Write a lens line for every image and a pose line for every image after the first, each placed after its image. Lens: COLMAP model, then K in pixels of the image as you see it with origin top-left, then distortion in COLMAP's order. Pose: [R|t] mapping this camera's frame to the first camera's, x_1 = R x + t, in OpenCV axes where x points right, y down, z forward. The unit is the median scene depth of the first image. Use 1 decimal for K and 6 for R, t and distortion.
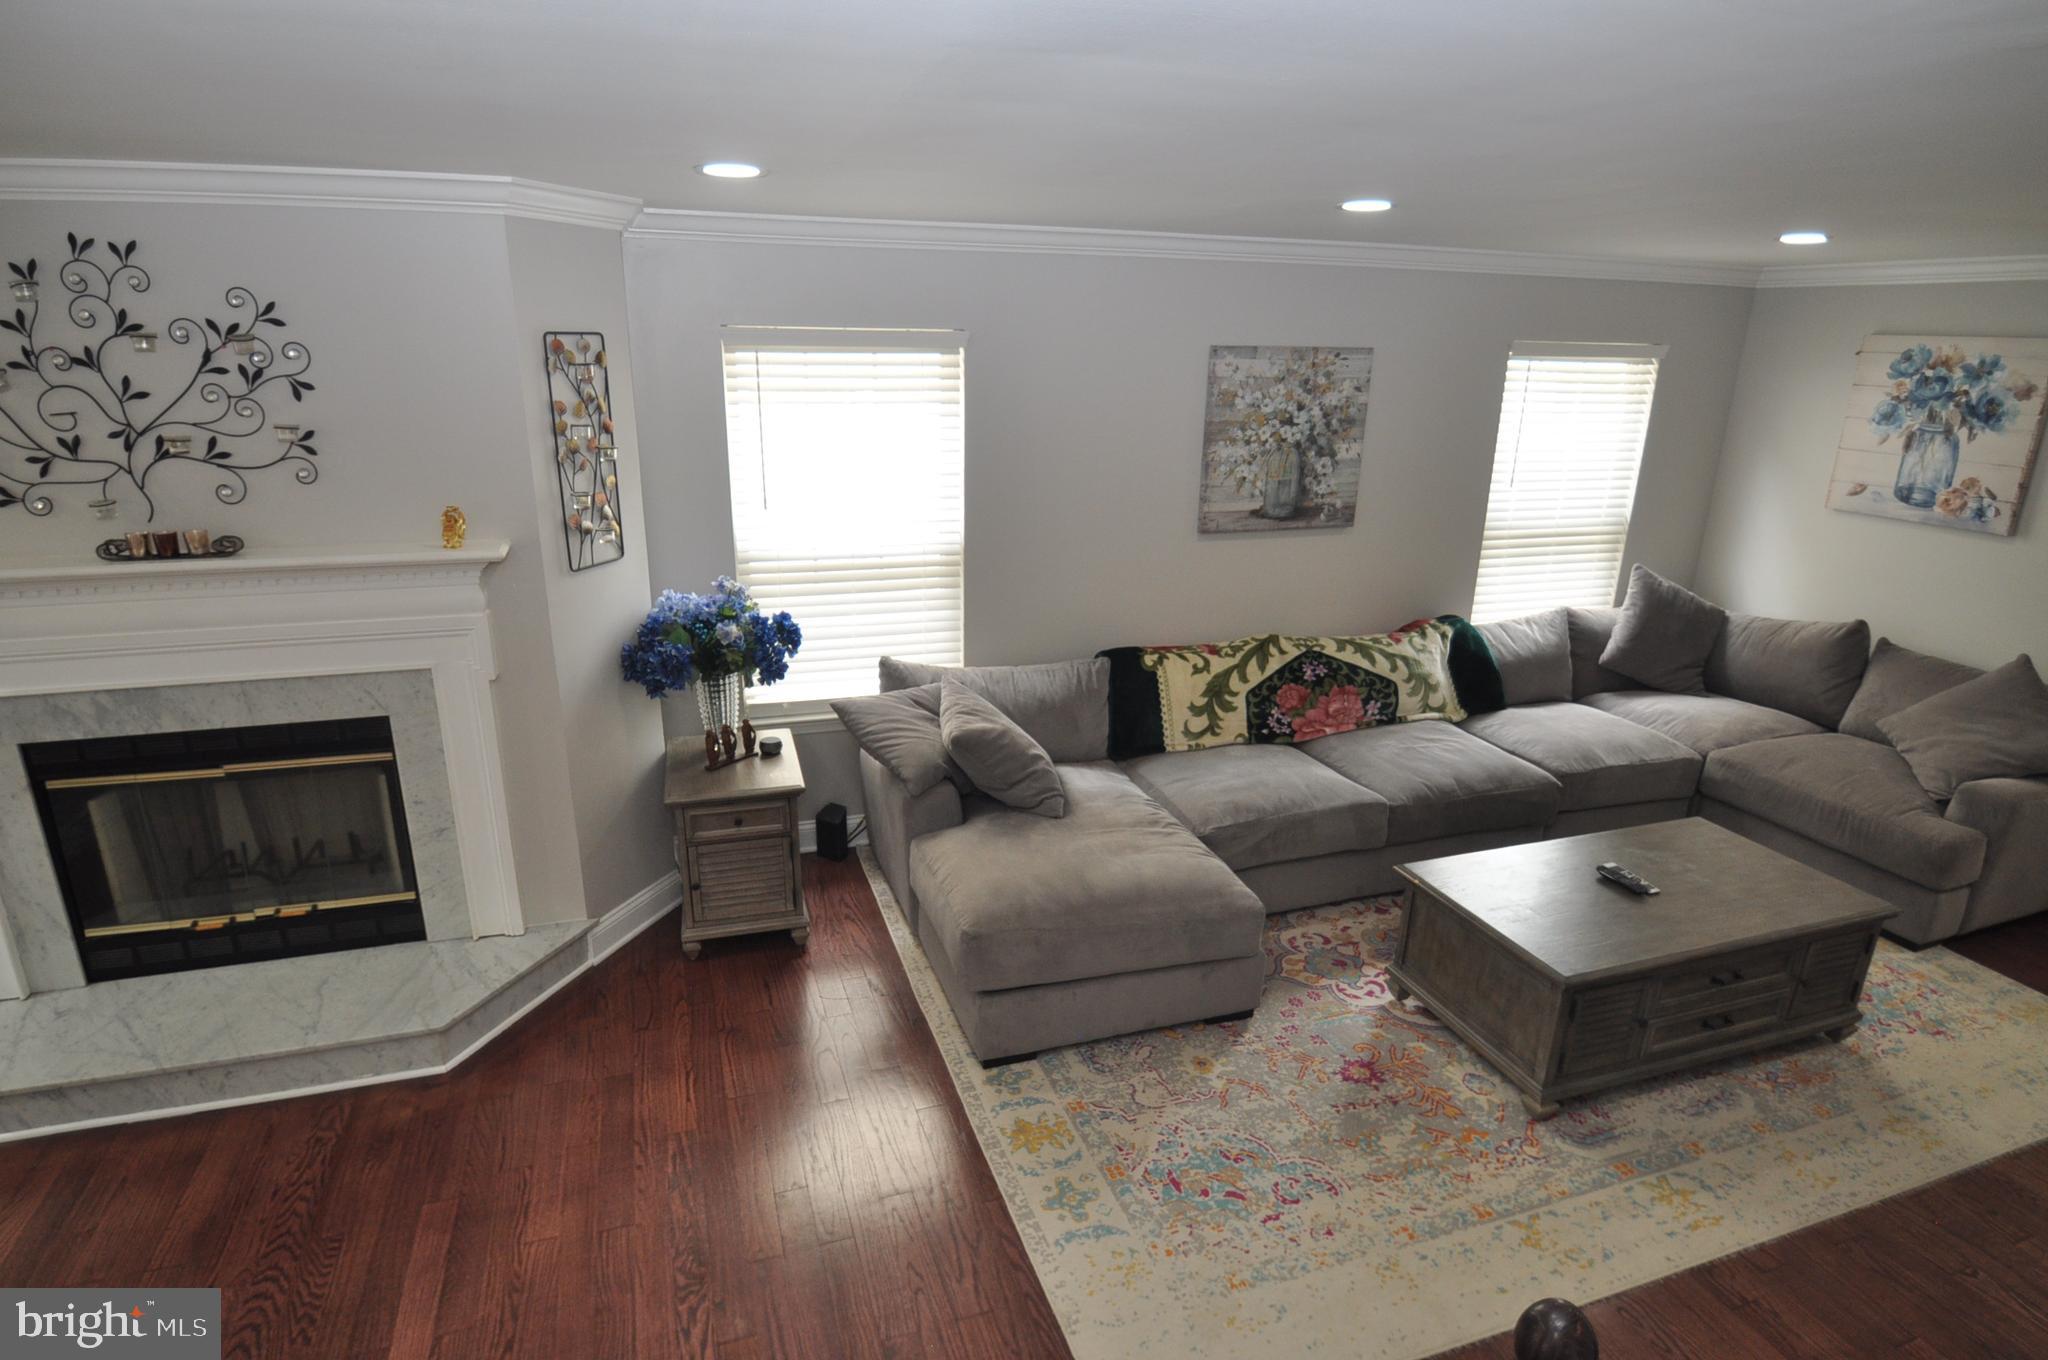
lens RADIAL K [[1071.7, 0, 1007.3], [0, 1071.7, 705.0], [0, 0, 1]] dist [-0.010991, -0.013547]
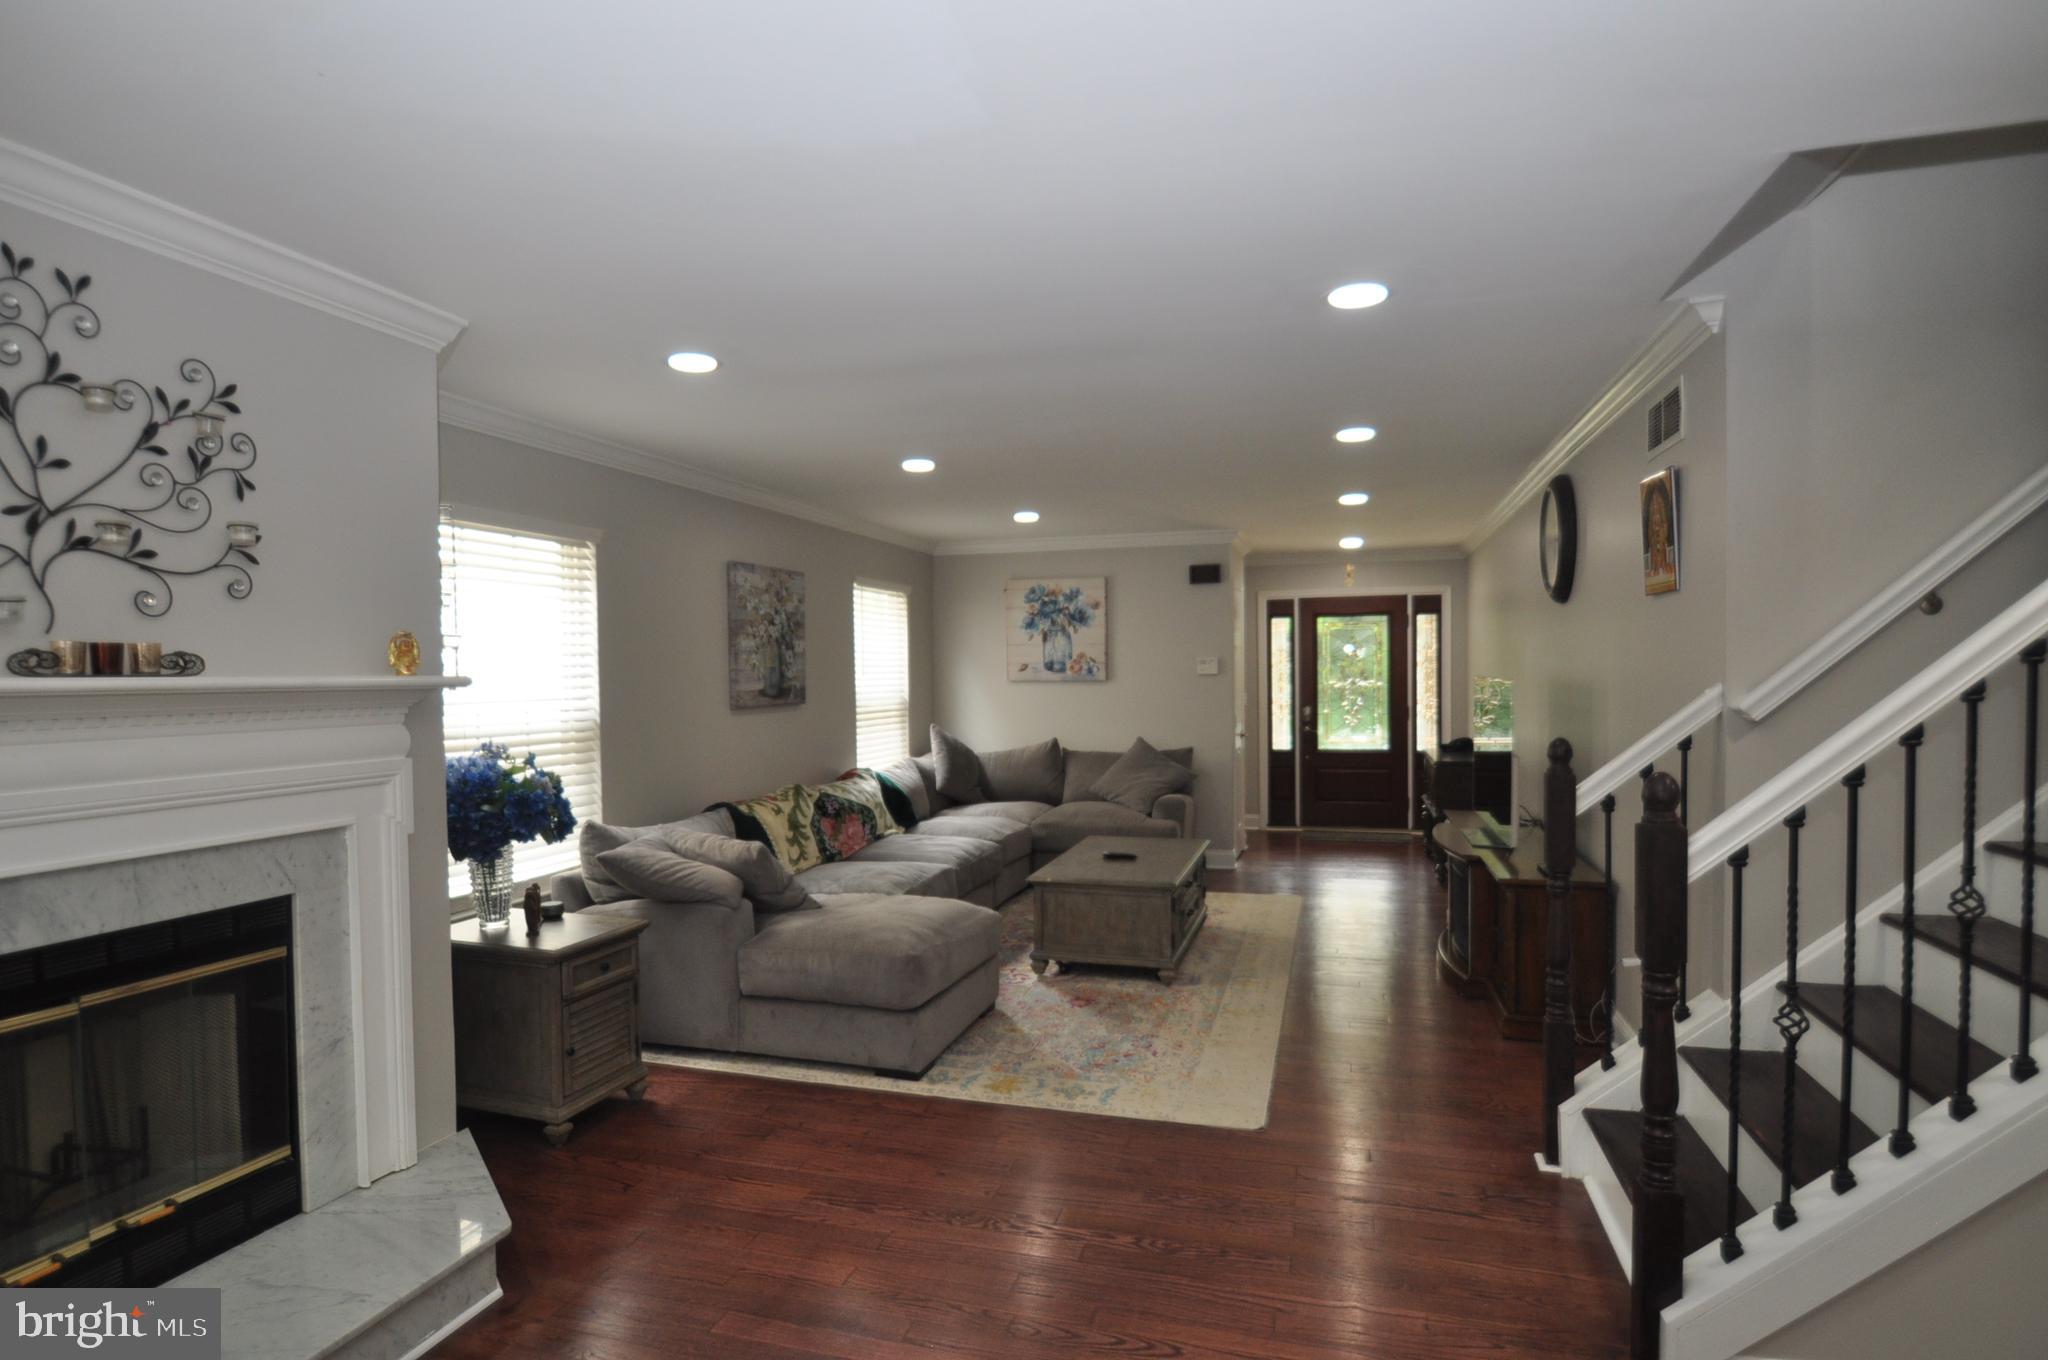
lens RADIAL K [[1071.7, 0, 989.6], [0, 1071.7, 710.5], [0, 0, 1]] dist [-0.010991, -0.013547]
pose [[0.589603, -0.048117, 0.806259, -0.905457], [0.270330, 0.952409, -0.140848, 0.130923], [-0.761111, 0.301000, 0.574551, 0.116573]]
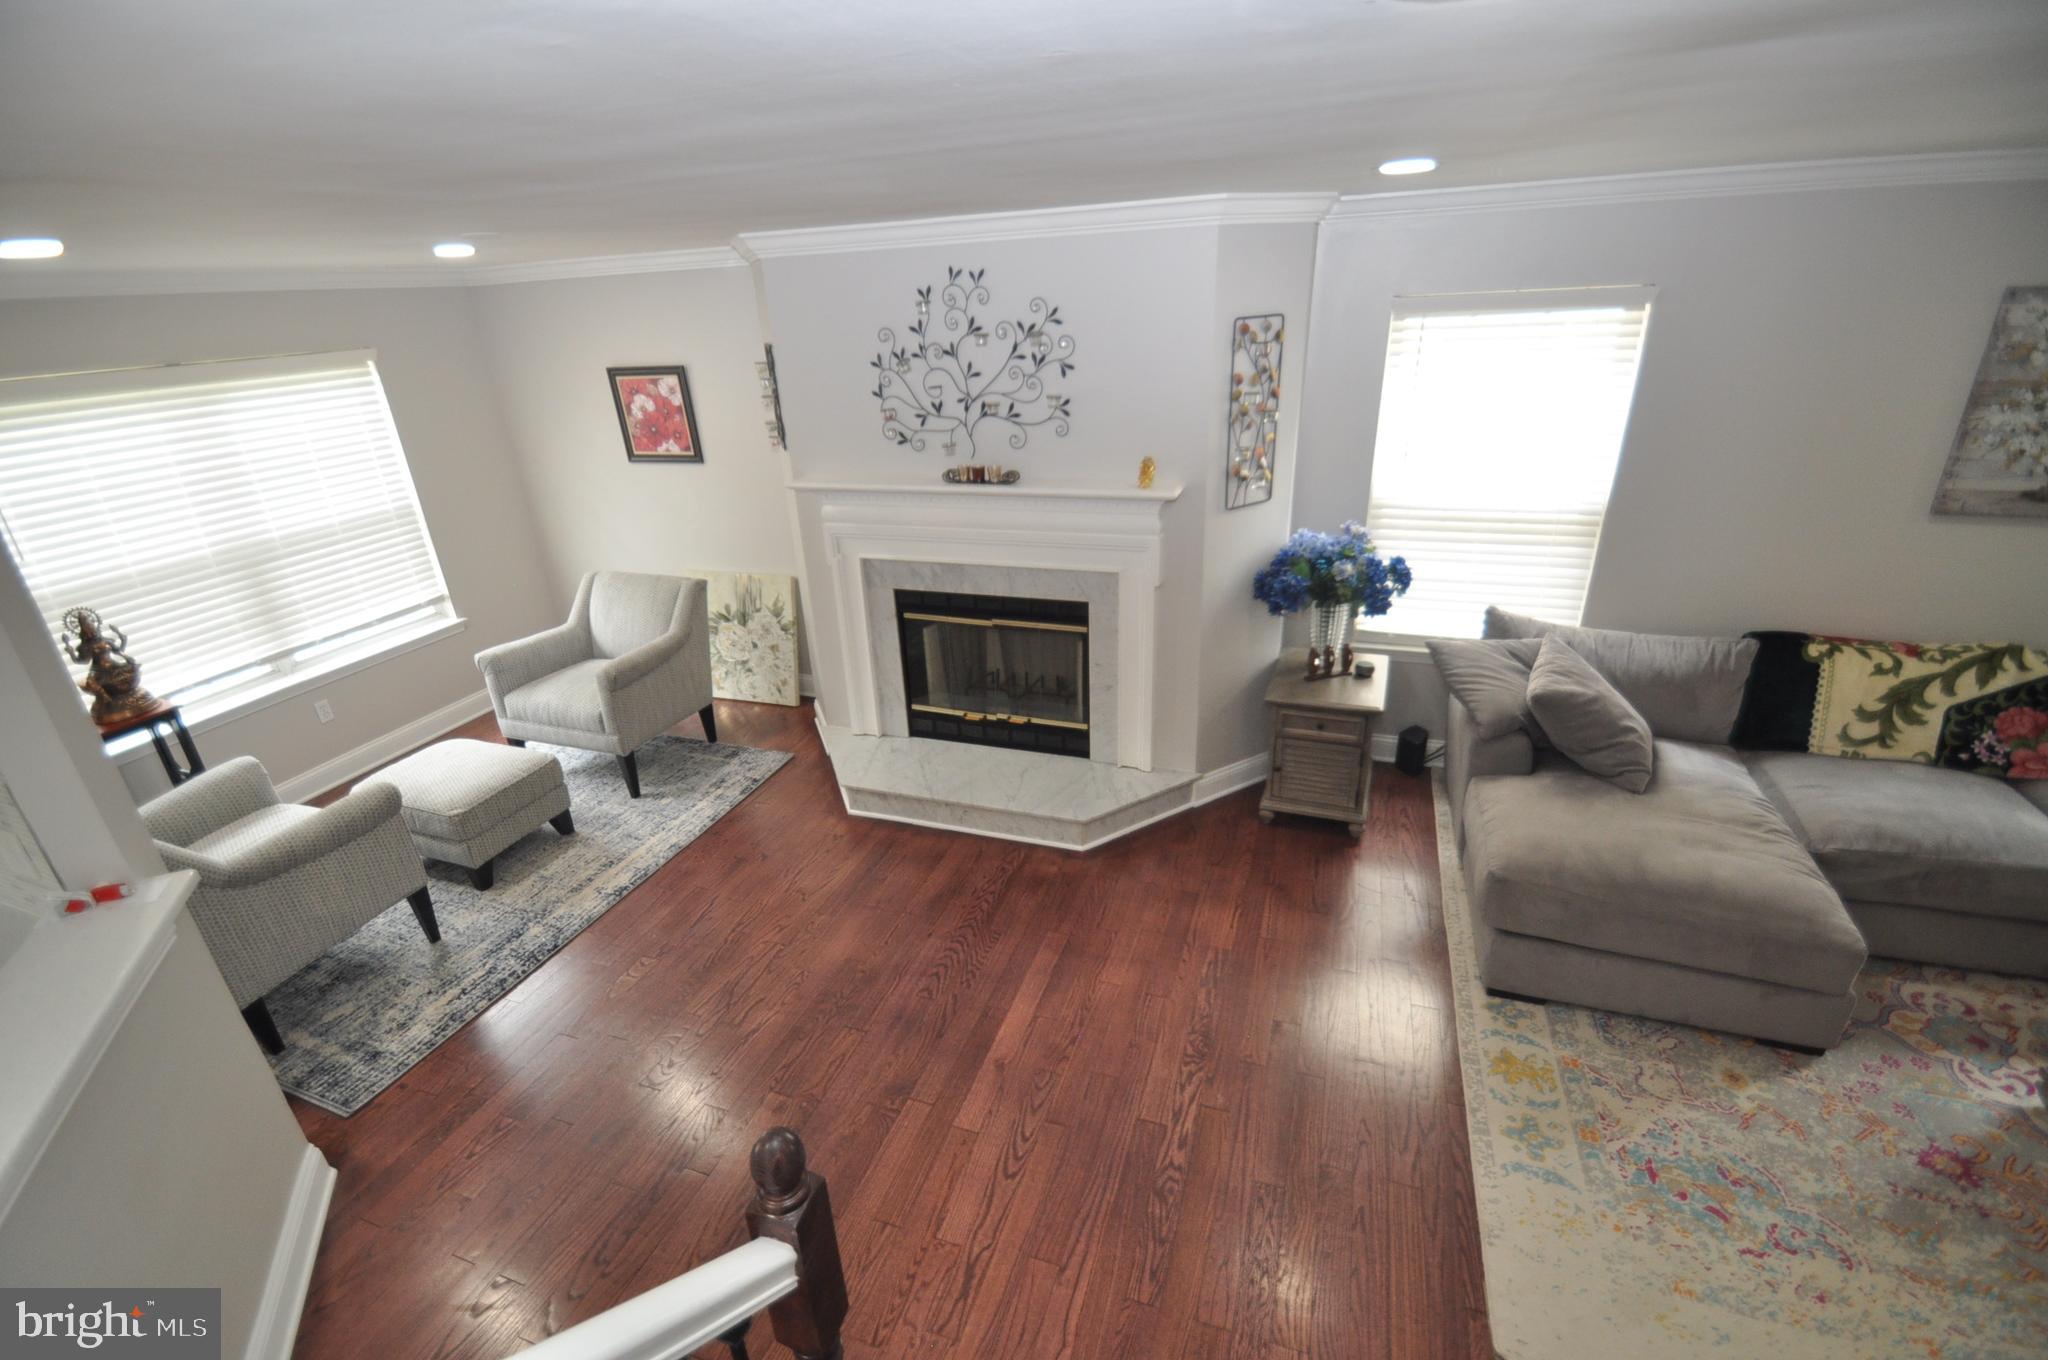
lens RADIAL K [[891.4, 0, 1012.1], [0, 891.4, 702.1], [0, 0, 1]] dist [0.005211, -0.011649]
pose [[0.782650, 0.206495, -0.587213, 0.071077], [-0.136731, 0.977362, 0.161454, -0.037899], [0.607259, -0.046072, 0.793167, -0.019868]]
